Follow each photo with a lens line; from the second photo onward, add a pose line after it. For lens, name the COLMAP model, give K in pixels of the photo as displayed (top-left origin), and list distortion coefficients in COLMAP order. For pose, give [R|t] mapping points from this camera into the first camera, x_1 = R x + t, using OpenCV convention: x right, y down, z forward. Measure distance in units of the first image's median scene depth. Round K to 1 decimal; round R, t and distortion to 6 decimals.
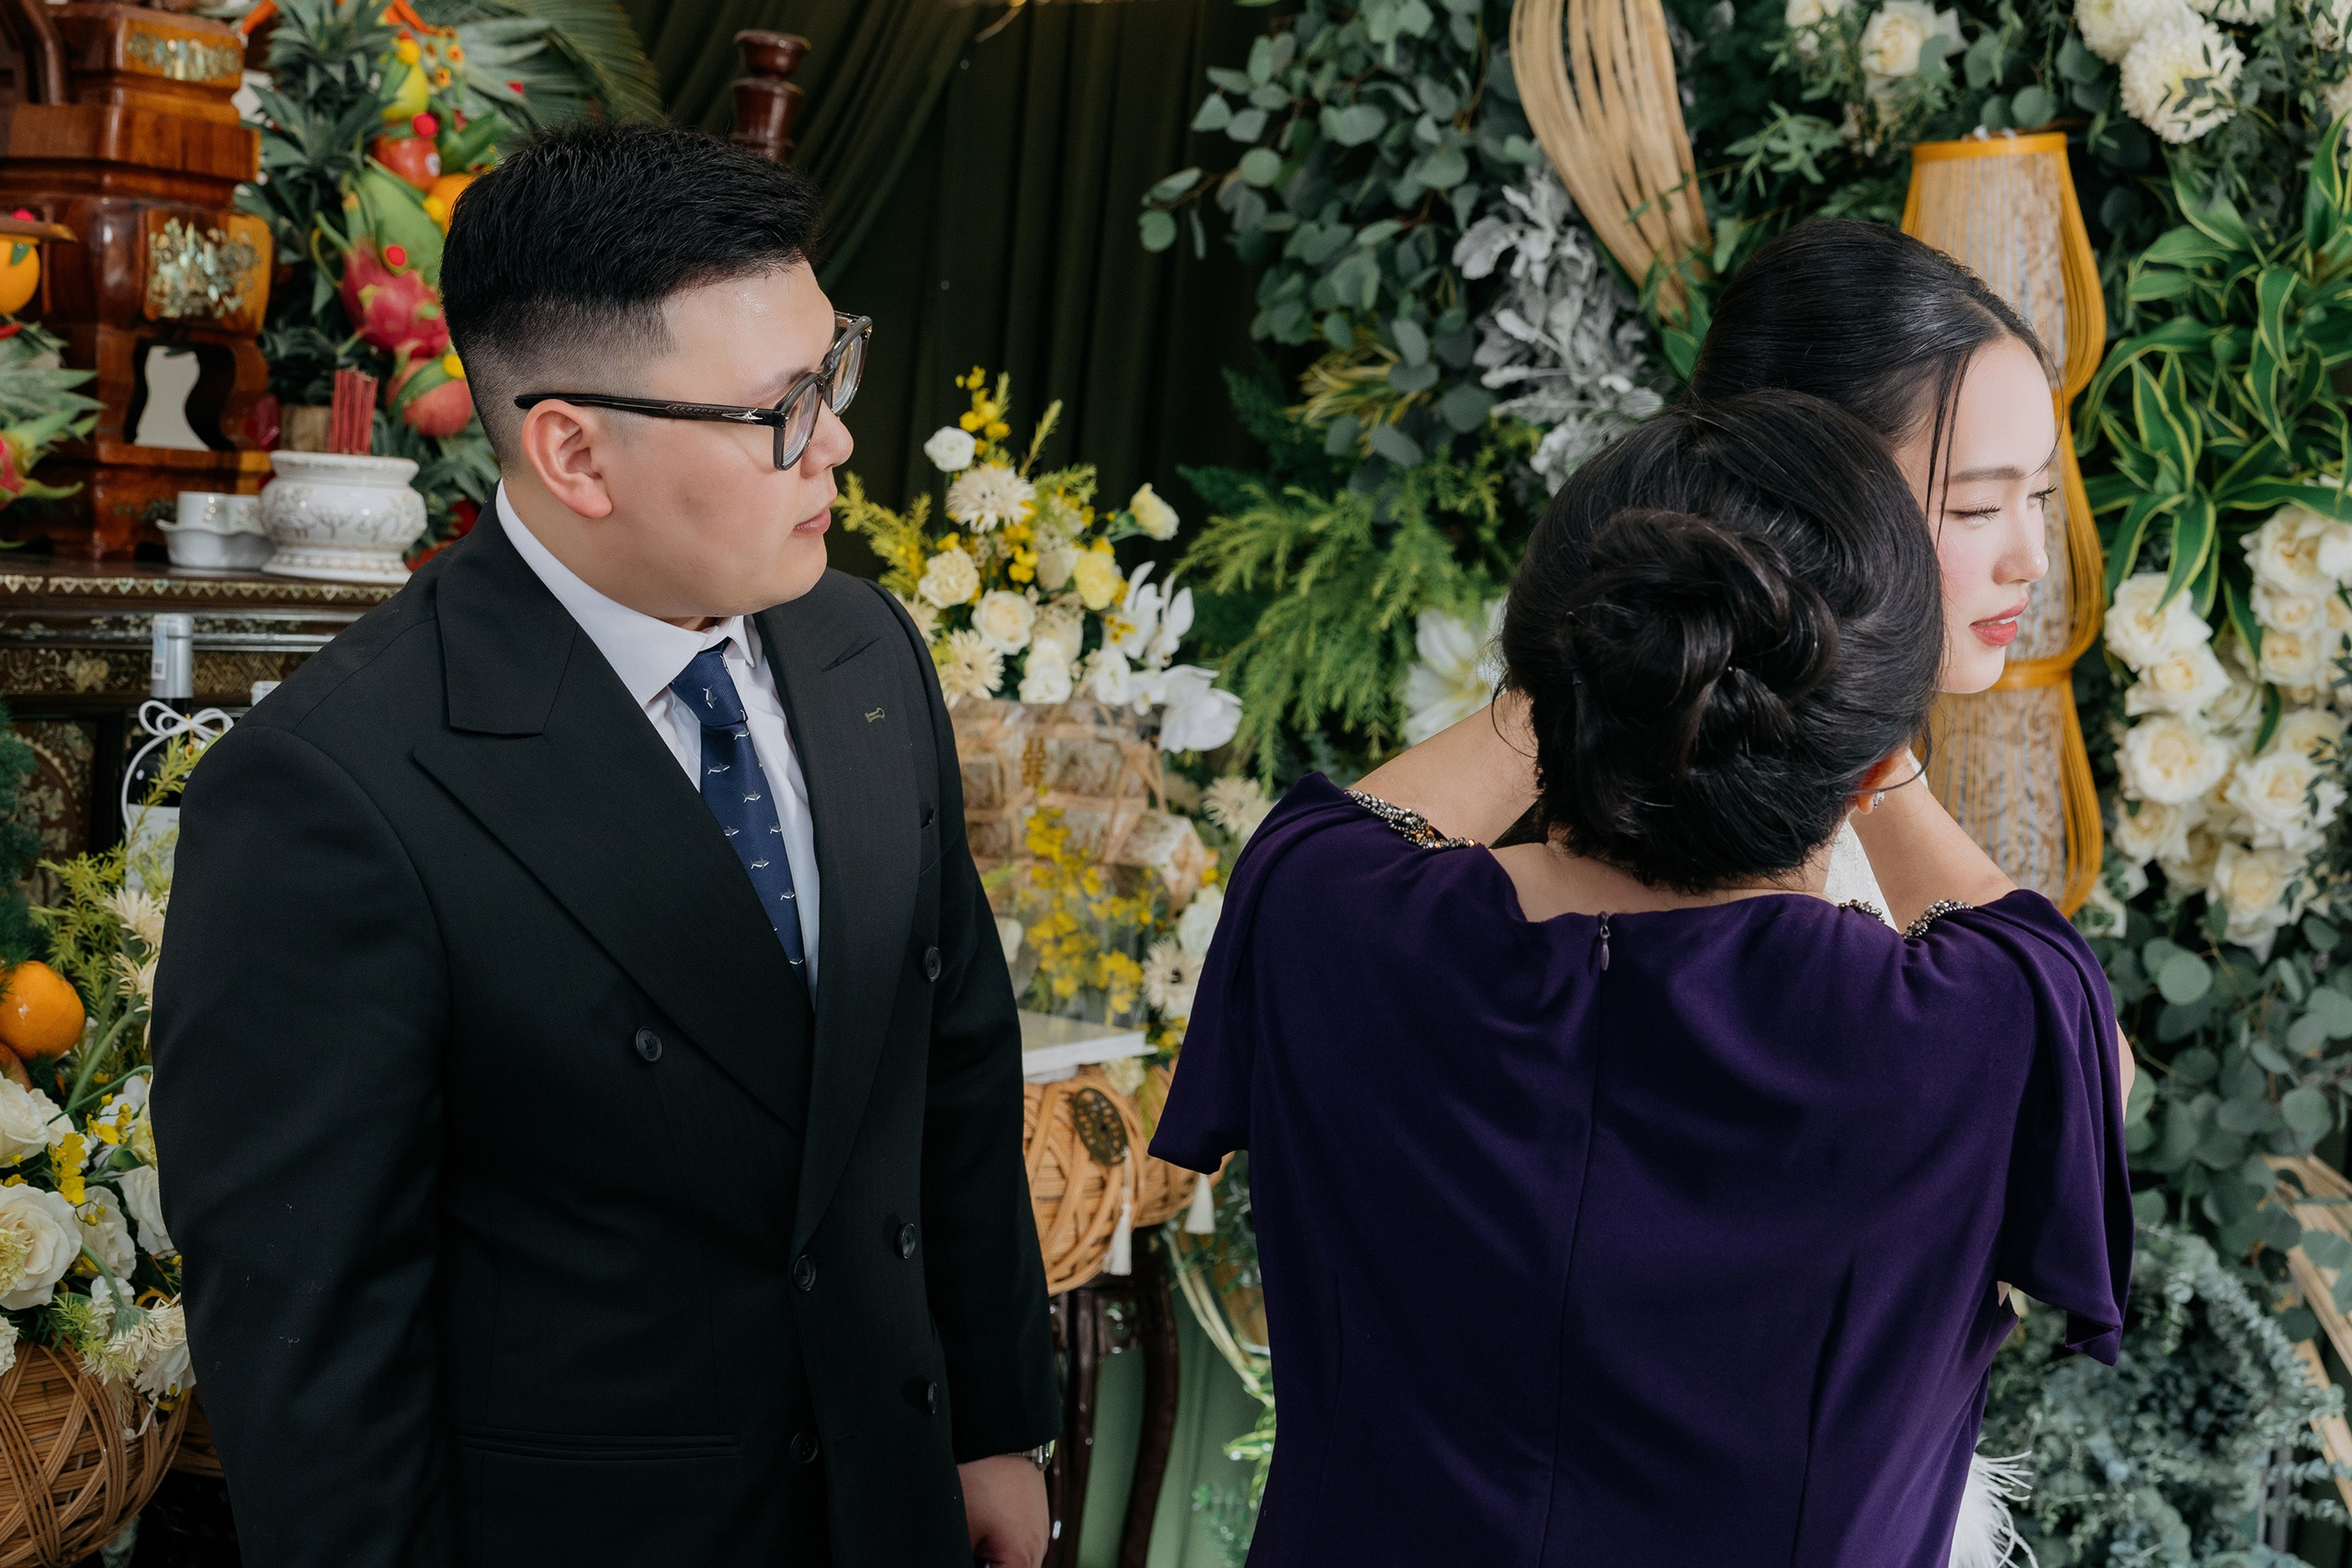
lens RADIAL K [[3753.9, 0, 963.8], [0, 3753.9, 920.2], [0, 0, 1]] dist [0.026893, 0.000000]
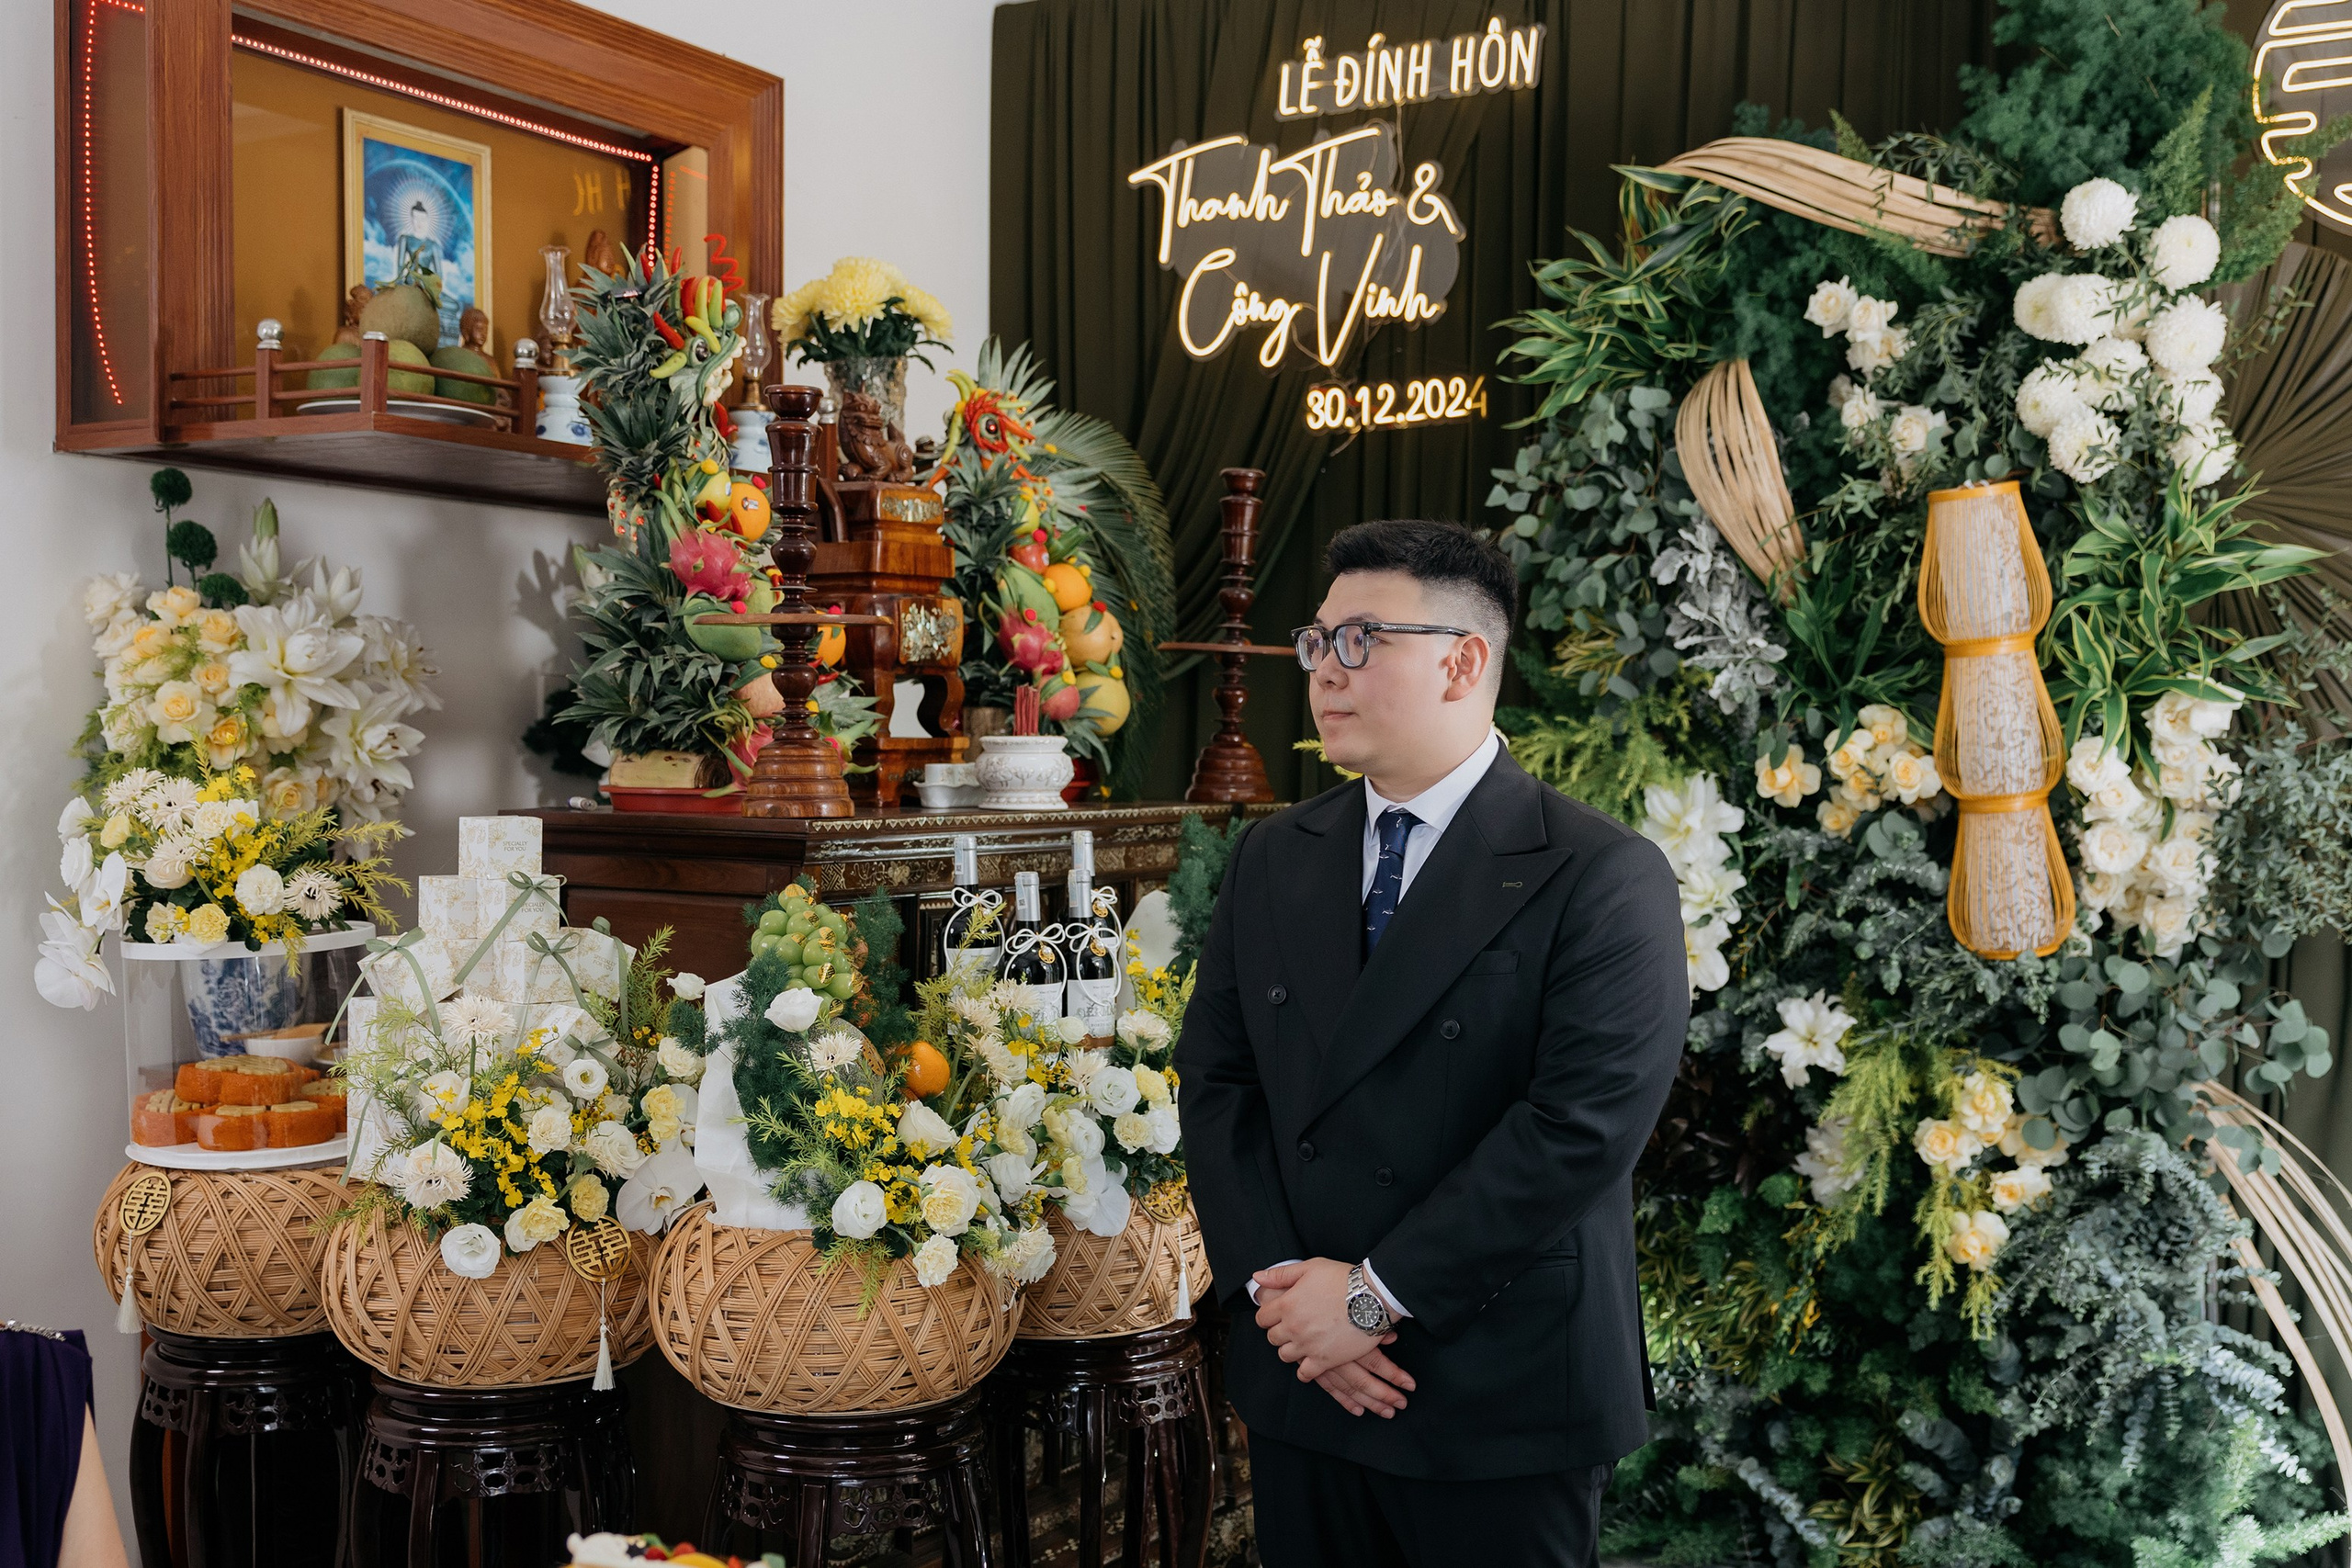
lens RADIAL K [[2569.3, 0, 1223.6], [0, 2569.3, 835.1], [0, 0, 1]] dist [0.008088, 0.000000]
pose [[0.997959, -0.063782, 0.003116, -0.074512], [0.063846, 0.995629, -0.068168, 0.004471], [0.001246, 0.068228, 0.997669, -0.134715]]
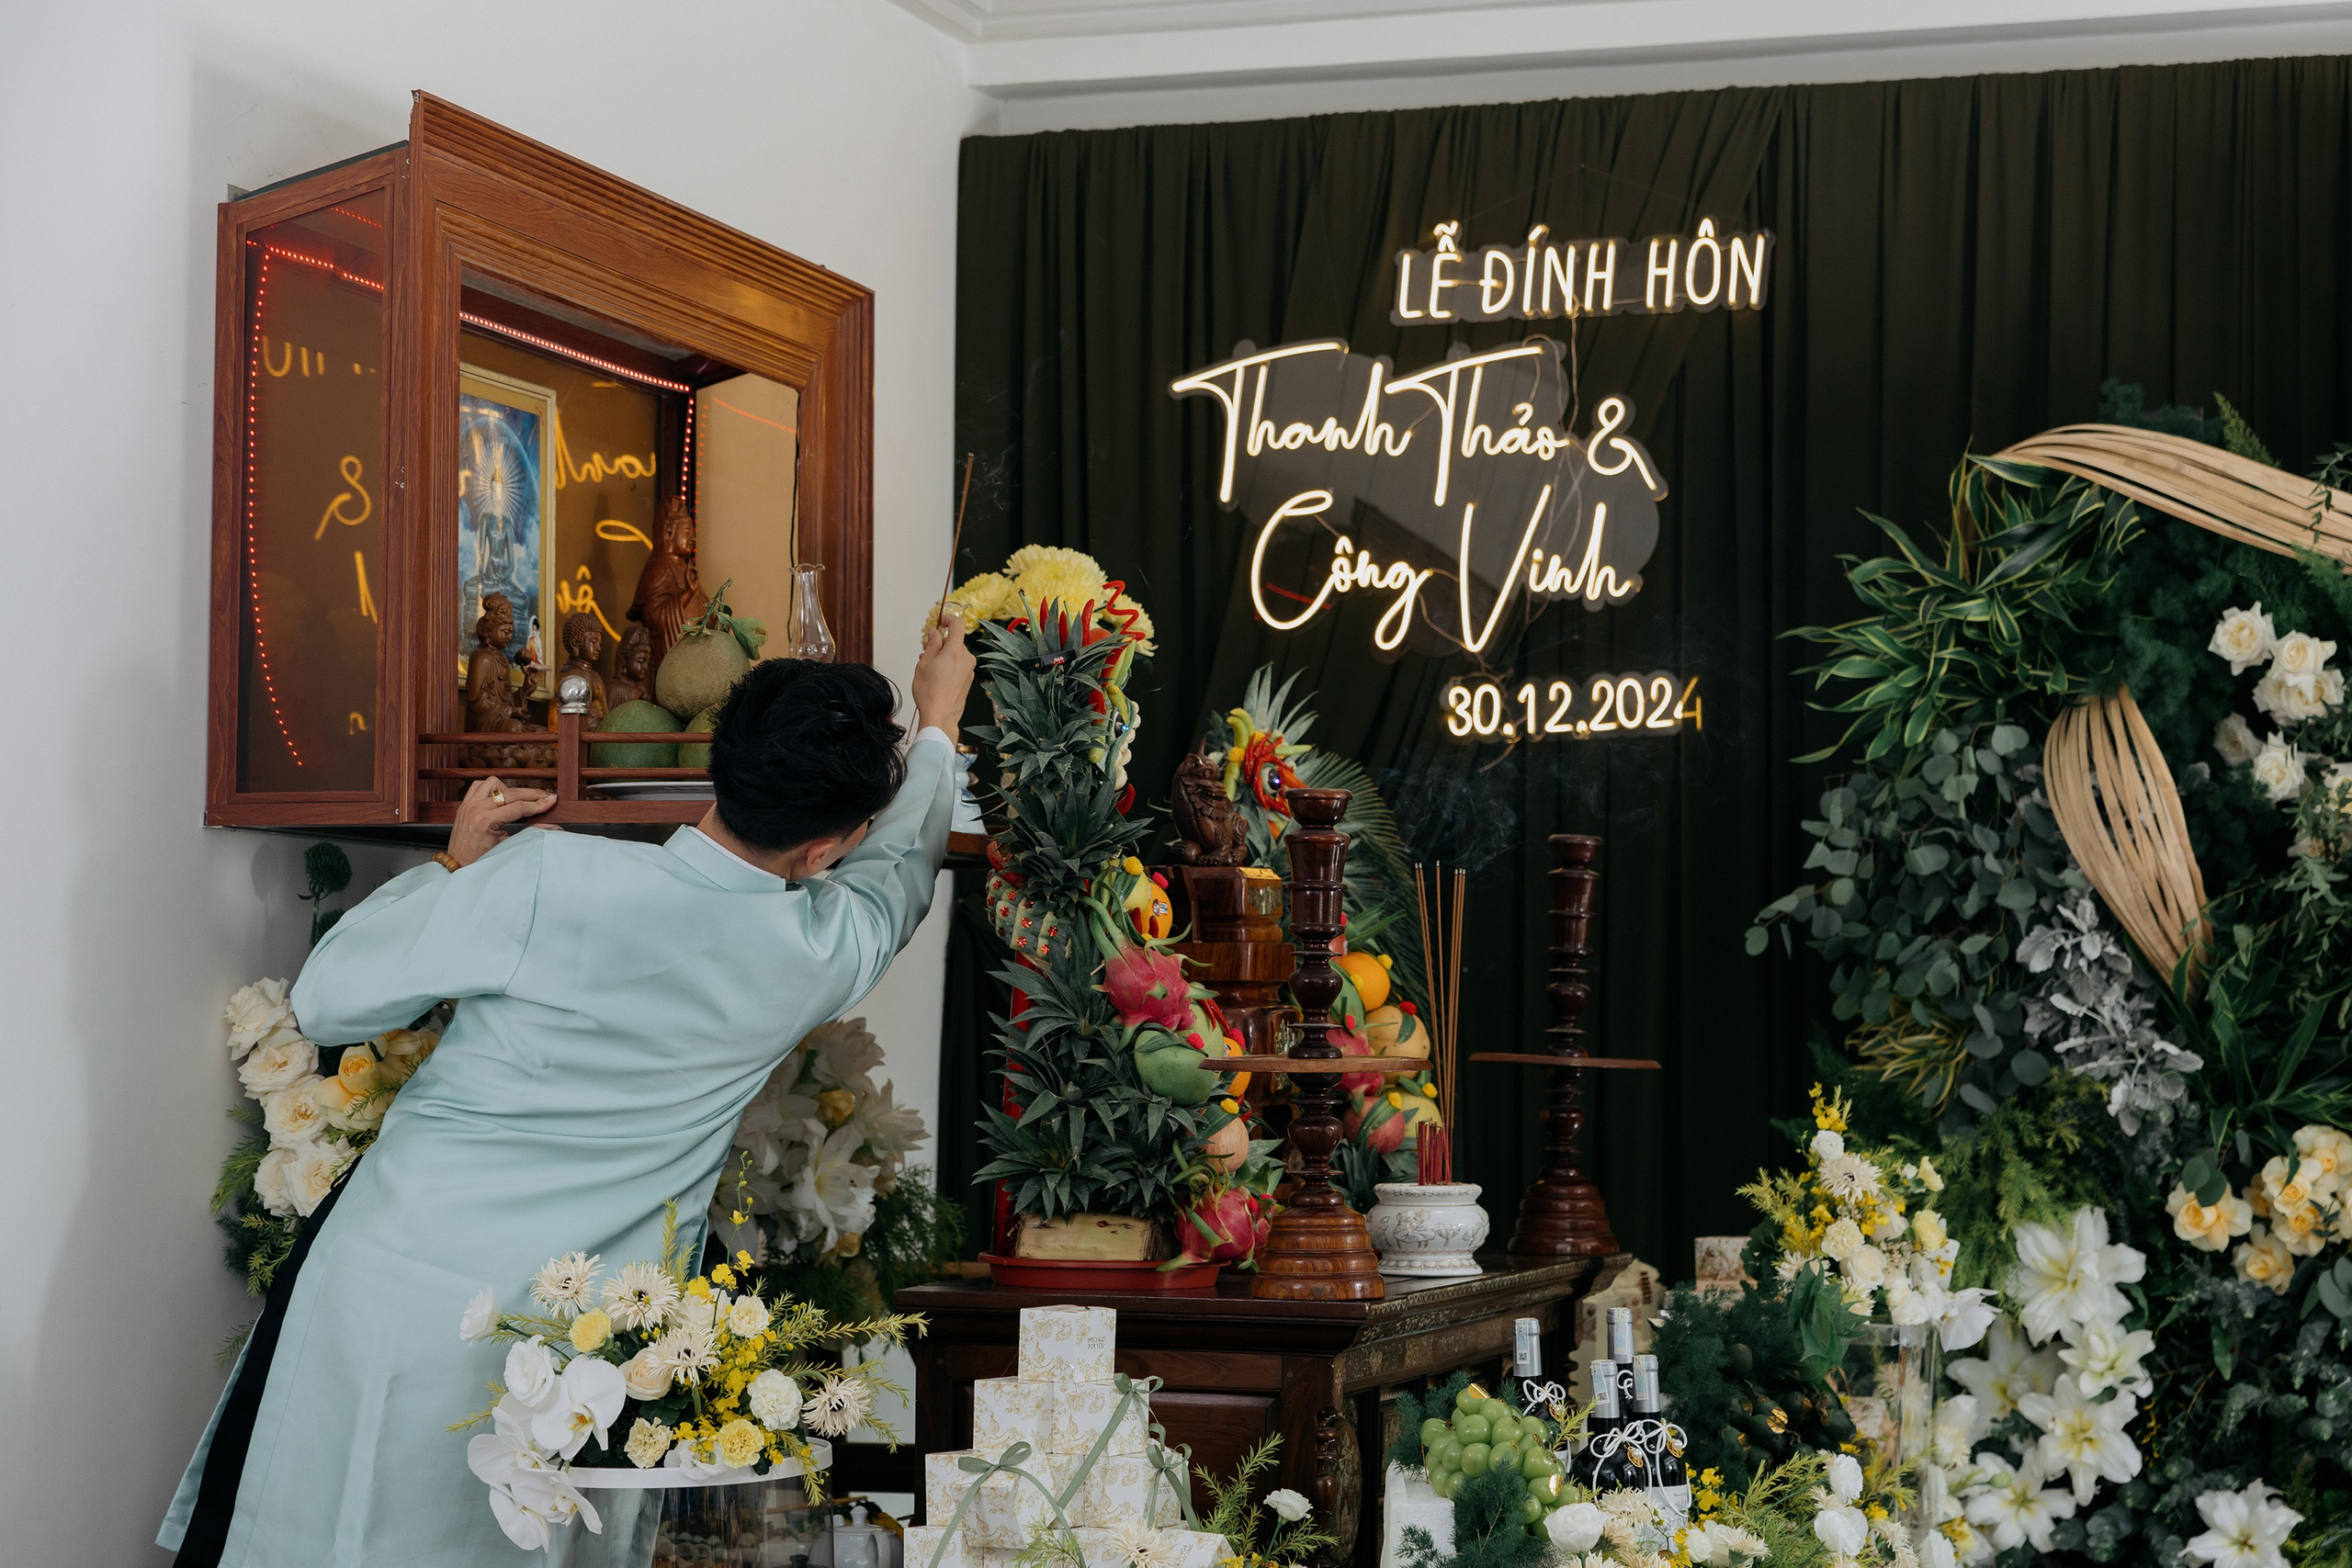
lens RADIAL K [[4733.9, 0, 1118.1], [0, 4733.9, 746.7], [0, 0, 1]] dist [0.035162, 0.000000]
pose [[0.973502, -0.053259, 0.222389, -0.592346], [0.087492, 0.985254, -0.147037, -0.033939], [-0.211279, 0.162598, 0.963807, -0.603063]]
